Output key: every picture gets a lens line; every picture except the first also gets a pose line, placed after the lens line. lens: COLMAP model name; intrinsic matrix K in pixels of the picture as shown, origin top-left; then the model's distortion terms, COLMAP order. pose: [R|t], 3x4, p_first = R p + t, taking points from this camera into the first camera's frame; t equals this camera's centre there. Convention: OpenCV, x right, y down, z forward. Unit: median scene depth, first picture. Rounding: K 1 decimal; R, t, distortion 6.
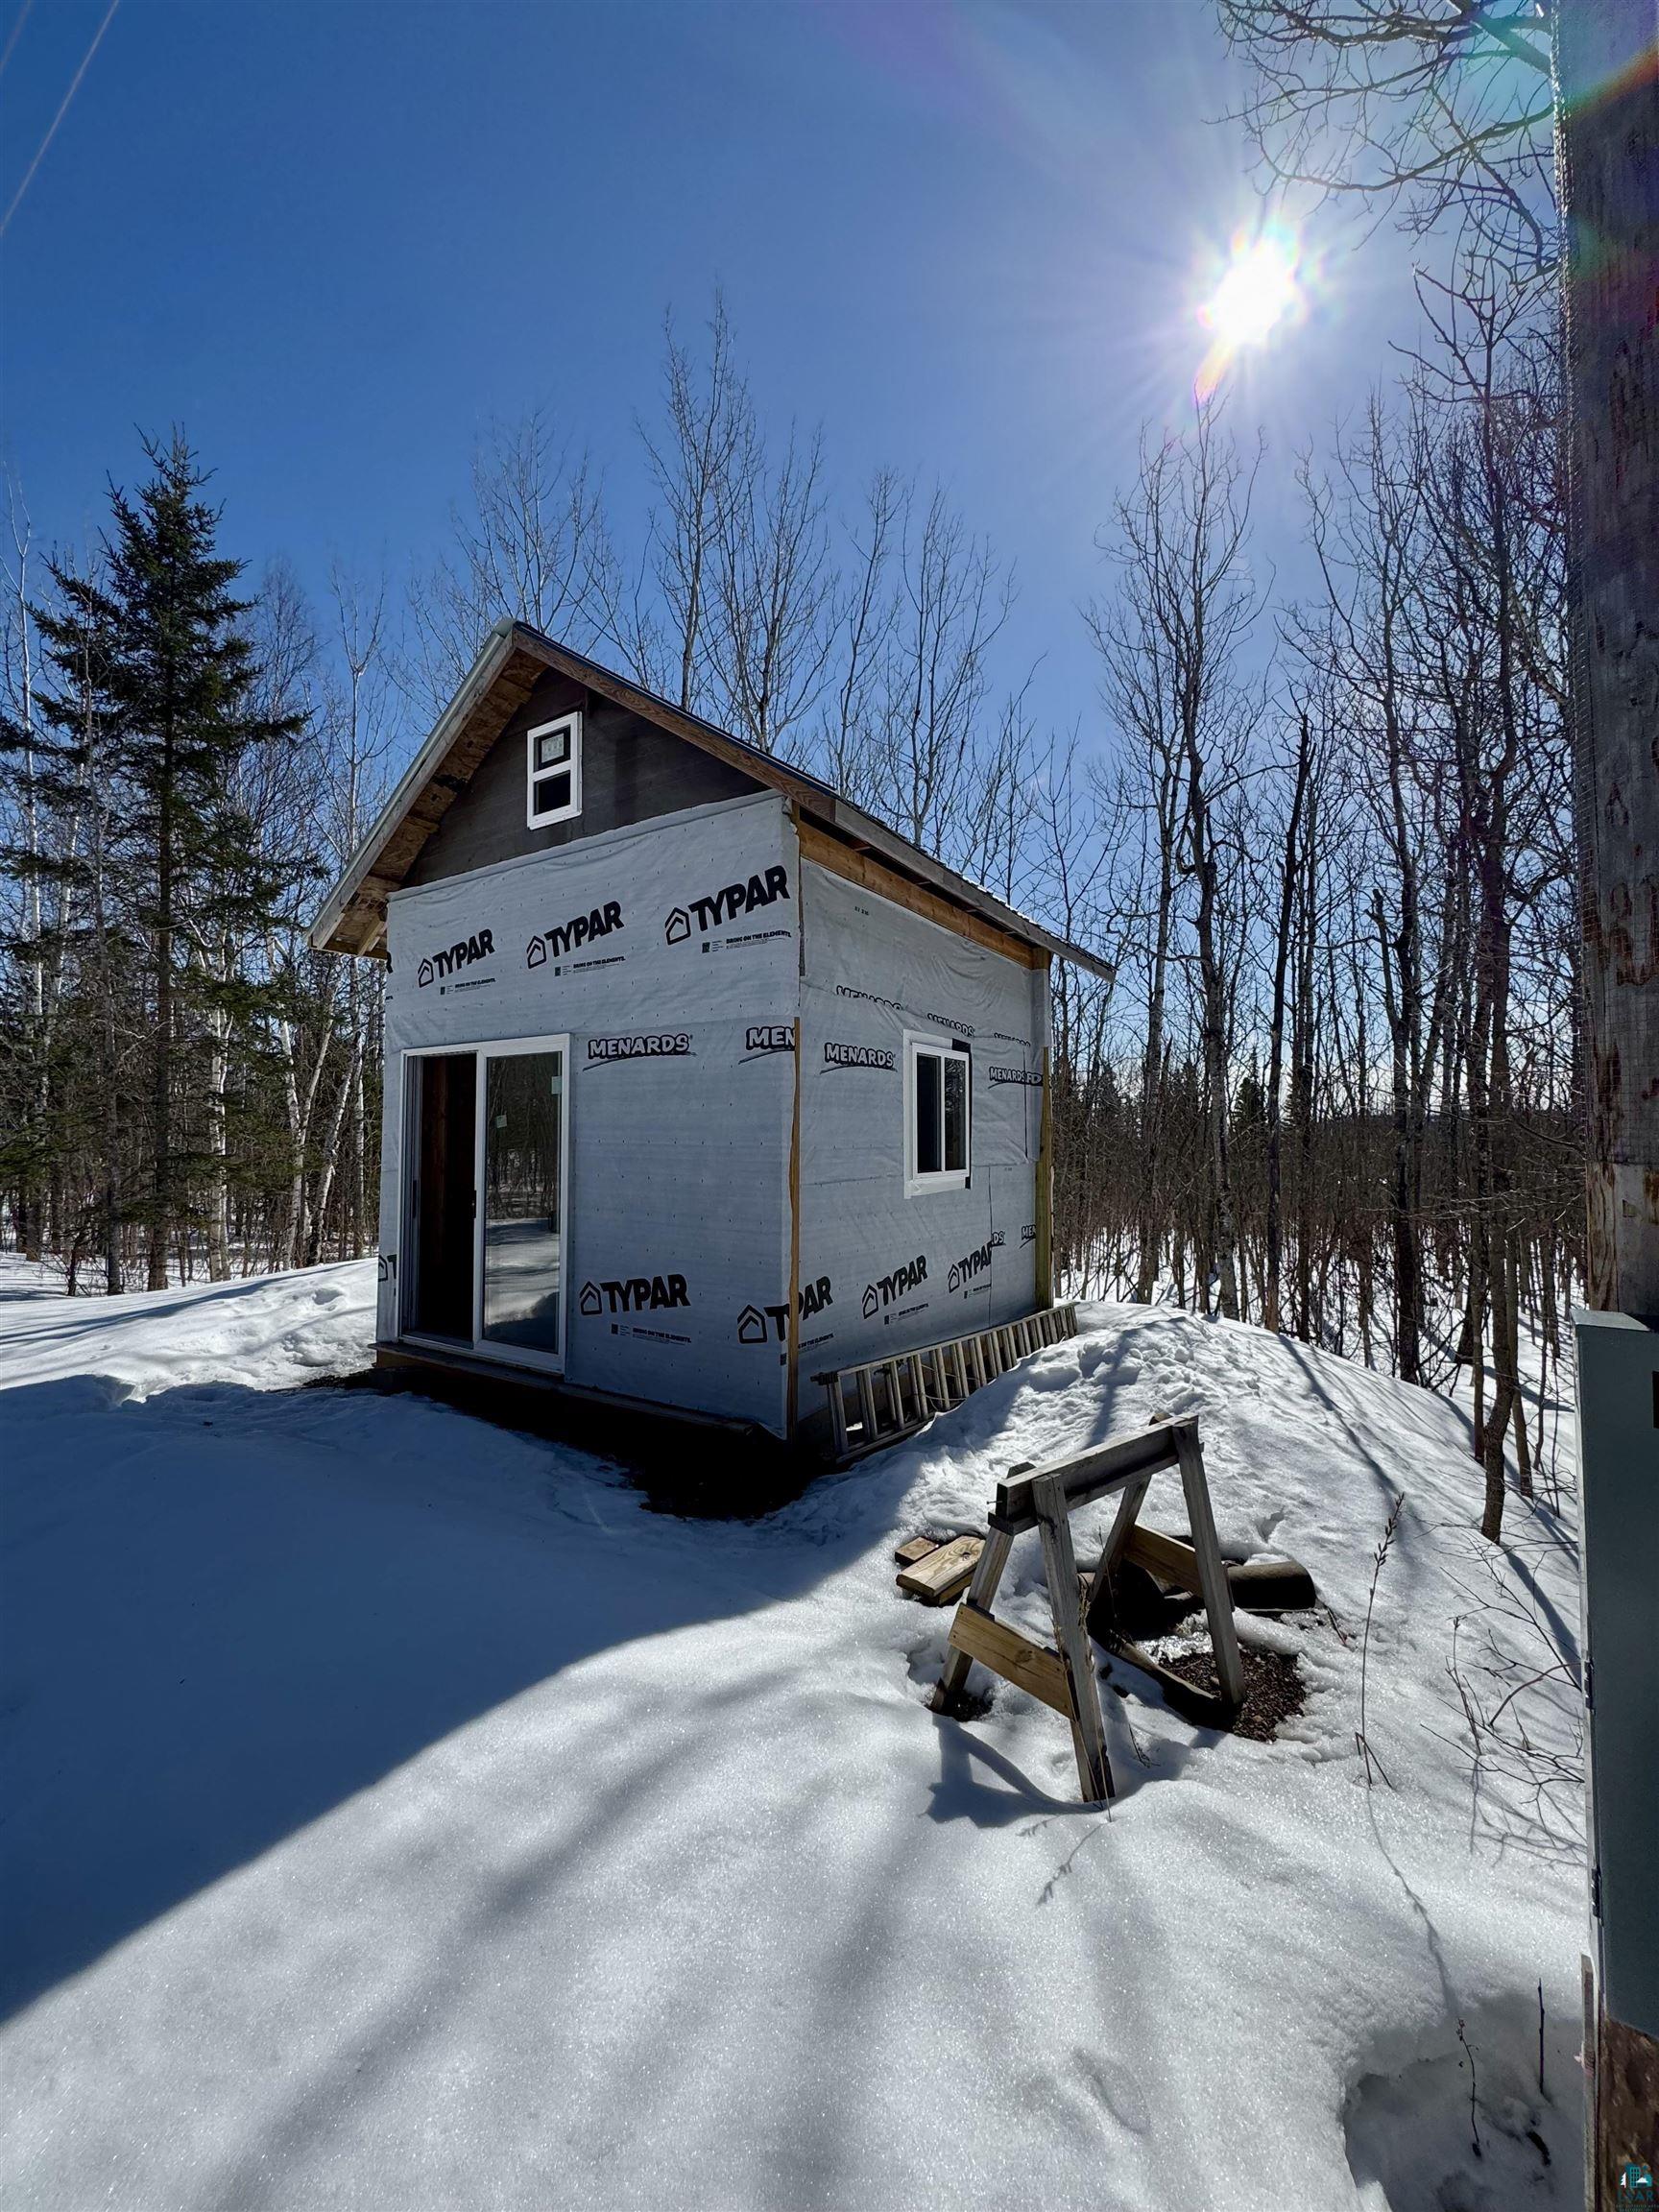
lens RADIAL K [[880.1, 0, 829.5], [0, 880.1, 1106.0], [0, 0, 1]] dist [-0.002543, -0.000498]
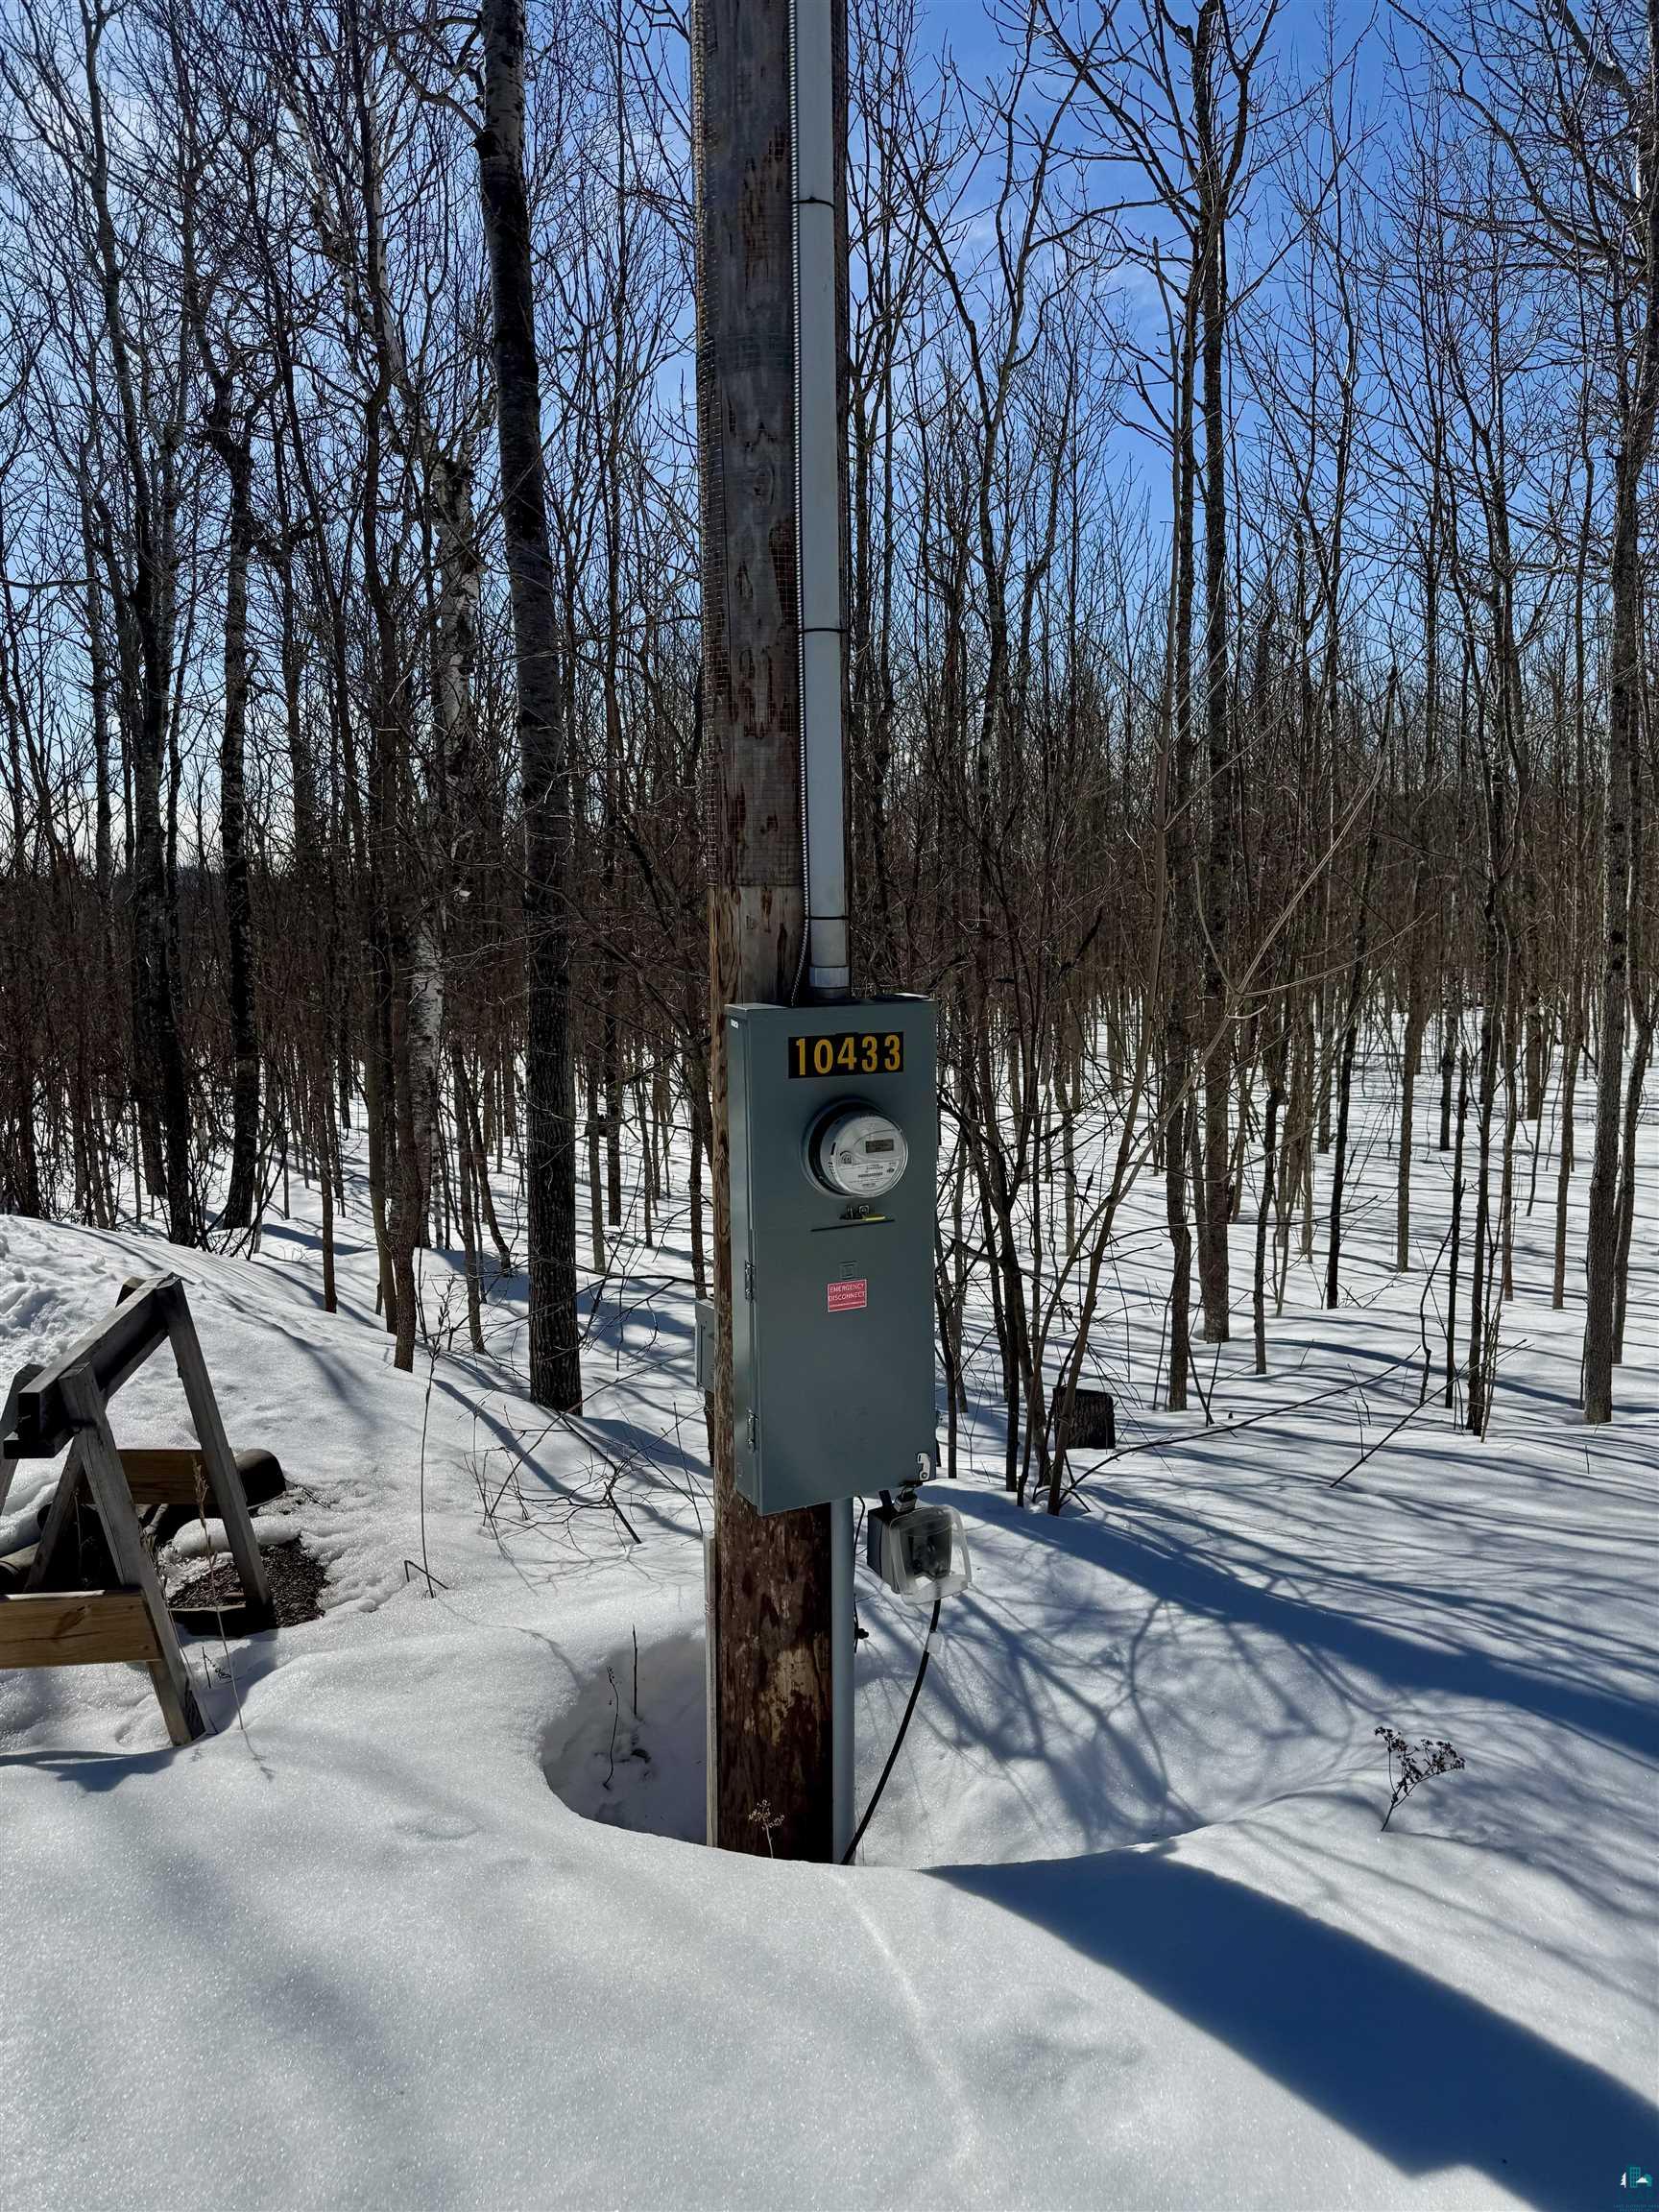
lens RADIAL K [[1501.7, 0, 829.5], [0, 1501.7, 1106.0], [0, 0, 1]] dist [0.036736, -0.000576]
pose [[0.505309, -0.117124, 0.854953, -0.414971], [-0.018977, 0.988998, 0.146704, 0.028326], [-0.862730, -0.090355, 0.497527, -0.081340]]
